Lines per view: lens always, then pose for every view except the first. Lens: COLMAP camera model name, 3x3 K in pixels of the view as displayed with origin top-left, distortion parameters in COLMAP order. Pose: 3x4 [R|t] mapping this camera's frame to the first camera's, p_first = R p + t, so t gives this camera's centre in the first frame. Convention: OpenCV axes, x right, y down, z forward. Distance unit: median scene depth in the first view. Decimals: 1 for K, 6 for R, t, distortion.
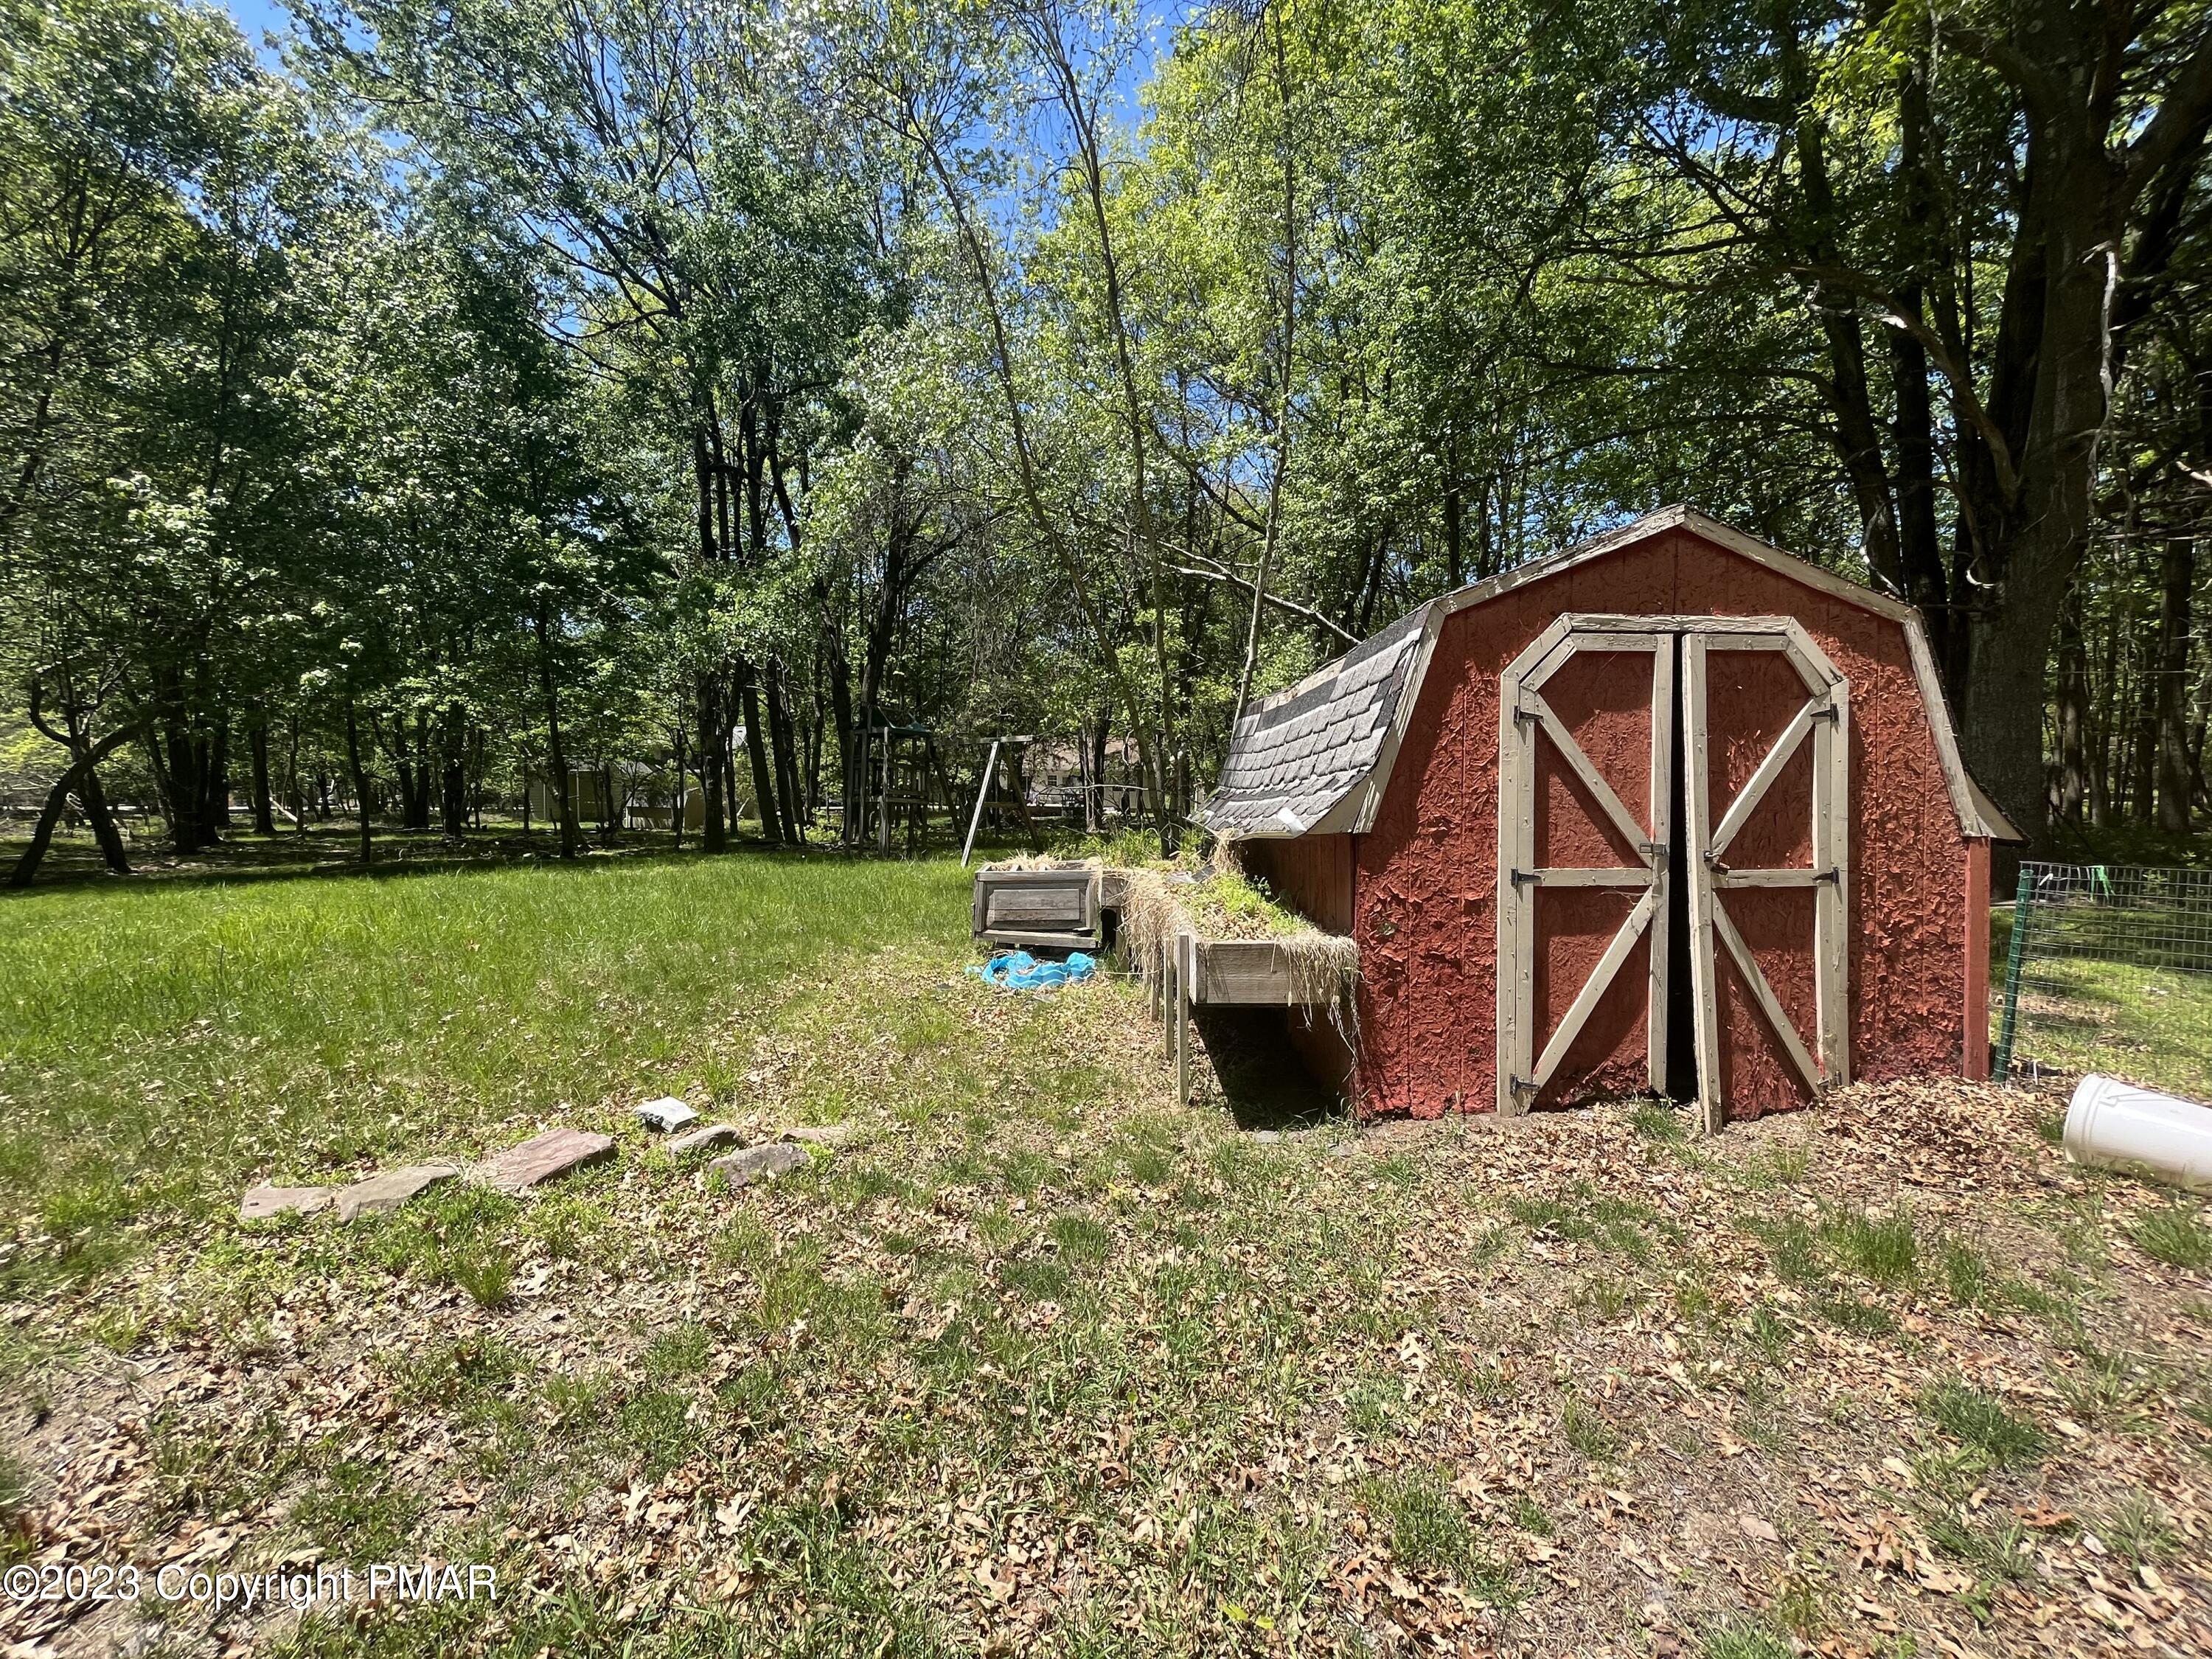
lens RADIAL K [[890.4, 0, 1097.6], [0, 890.4, 828.8], [0, 0, 1]] dist [-0.000383, -0.000519]
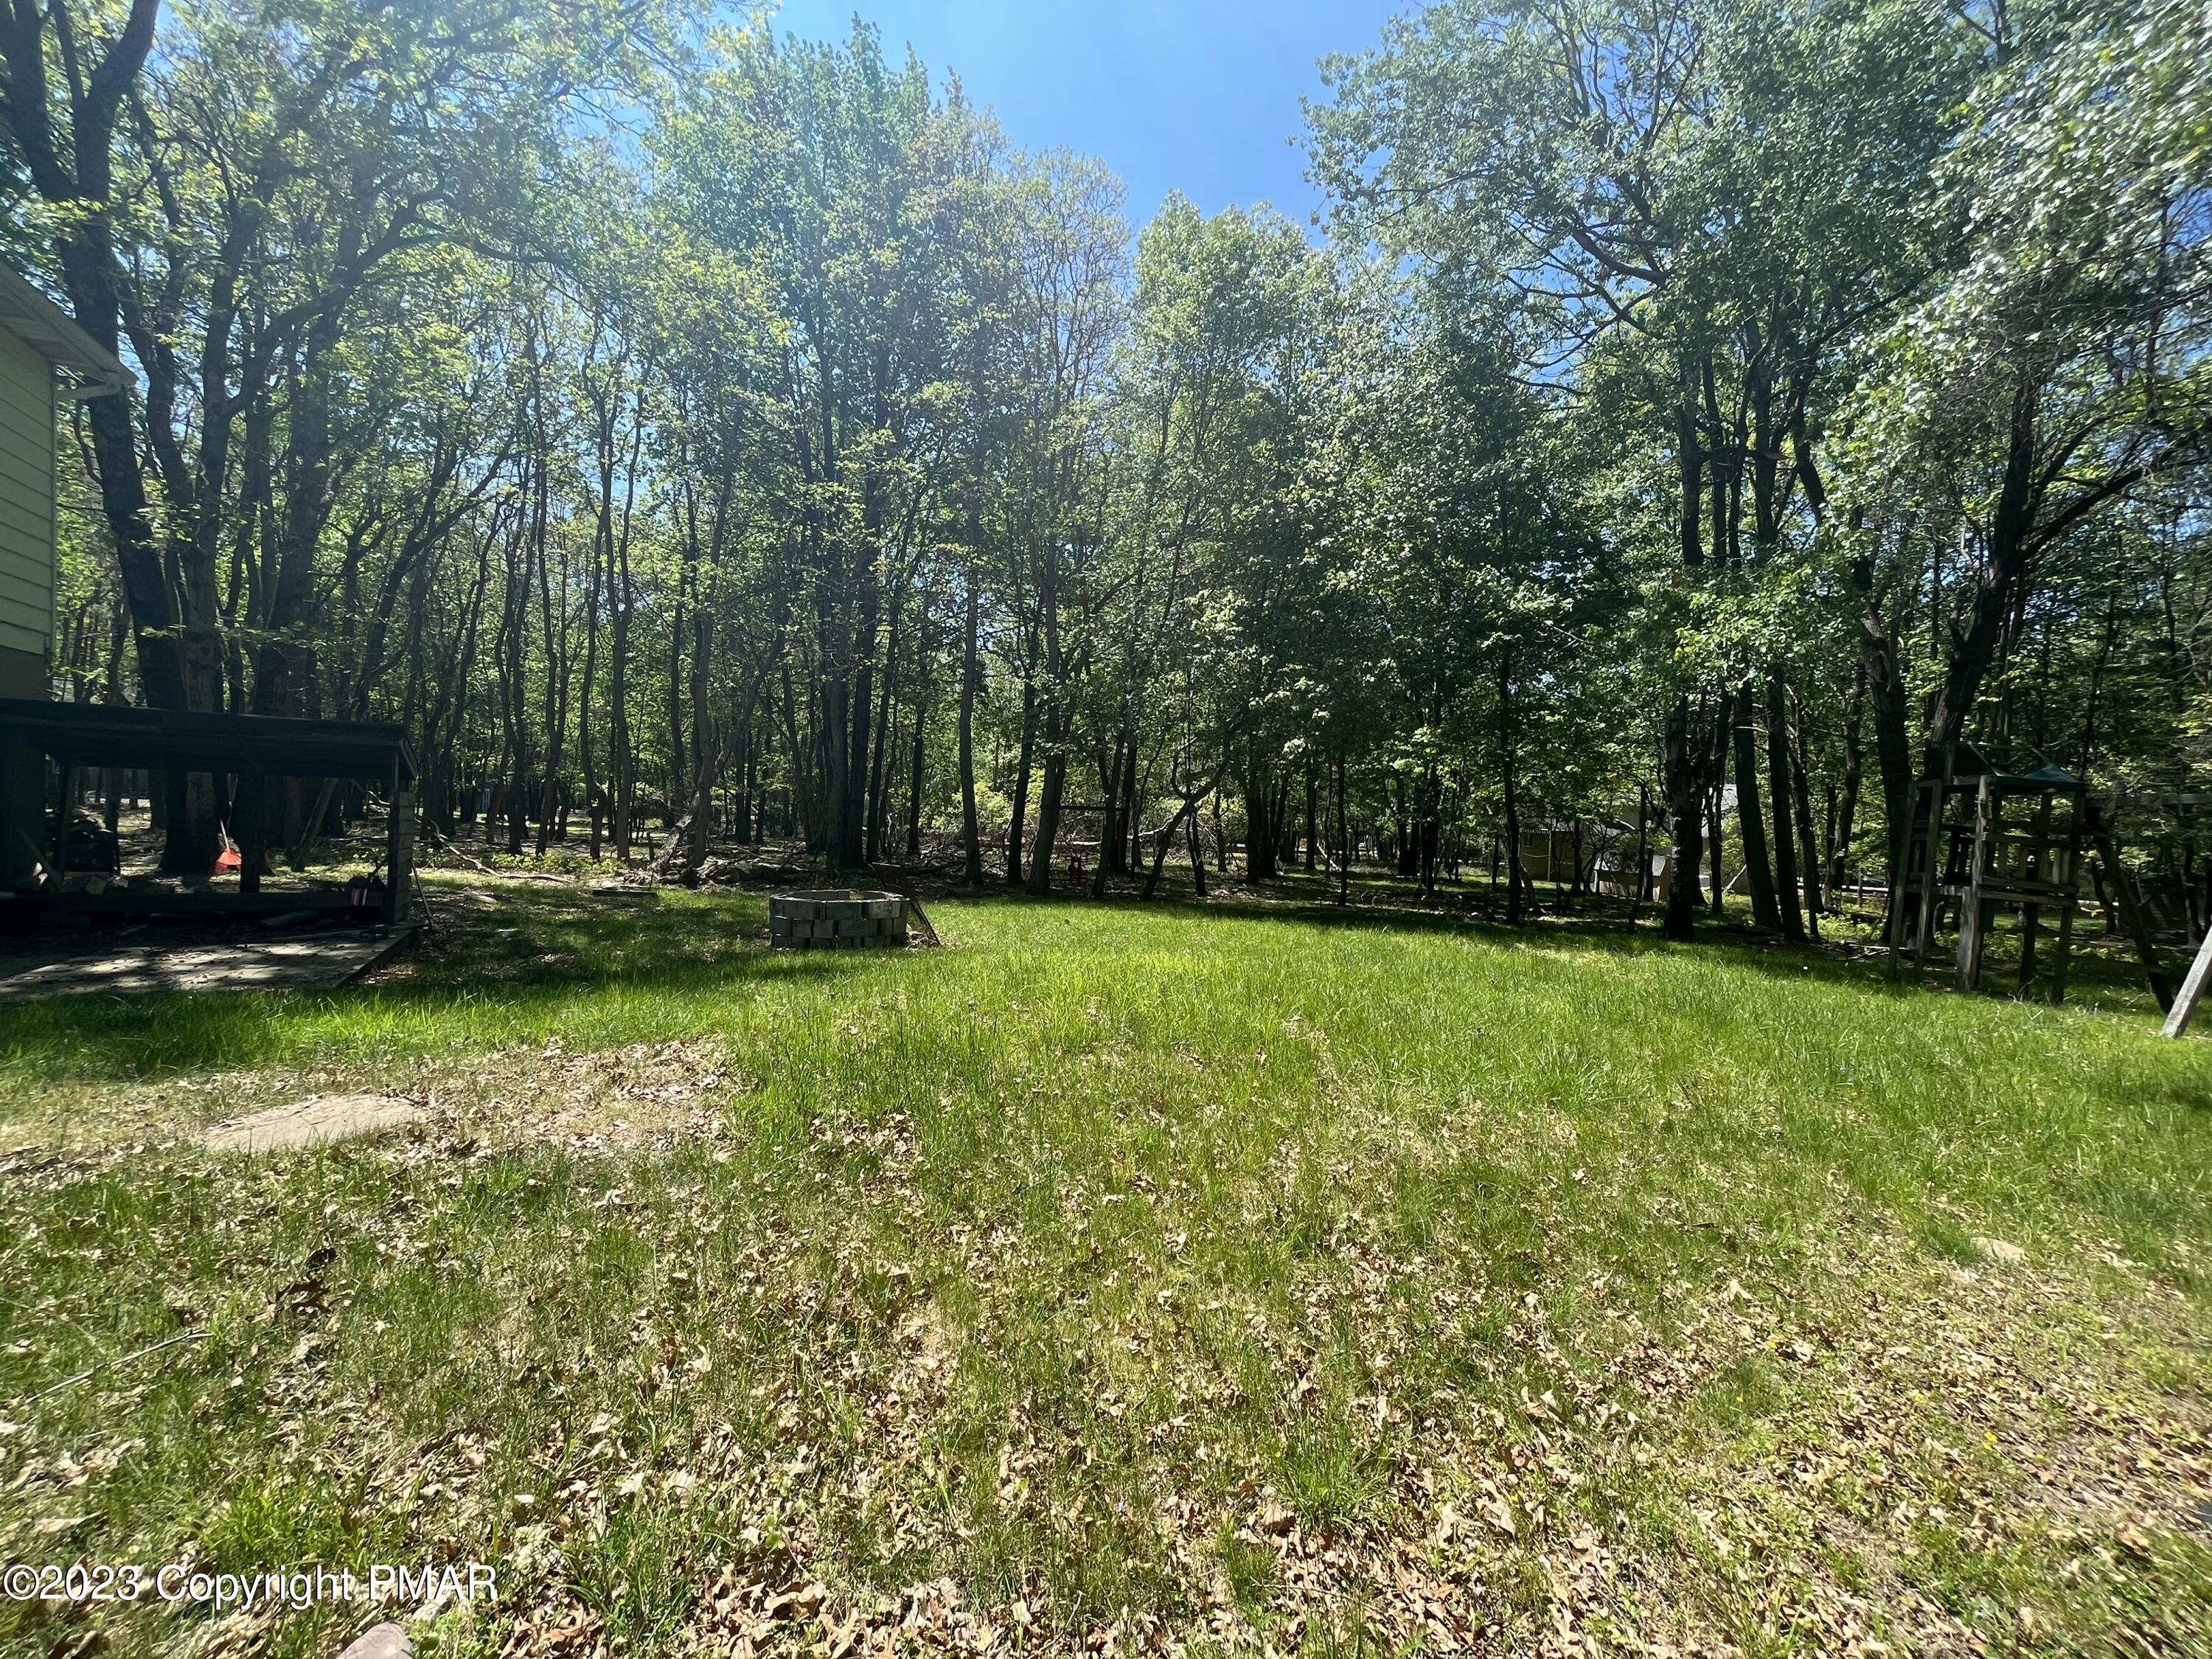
lens RADIAL K [[890.4, 0, 1097.6], [0, 890.4, 828.8], [0, 0, 1]] dist [-0.000383, -0.000519]
pose [[0.535988, 0.025386, -0.843844, -0.036775], [-0.081644, 0.996421, -0.021883, -0.011605], [0.840269, 0.080624, 0.536142, 0.124574]]
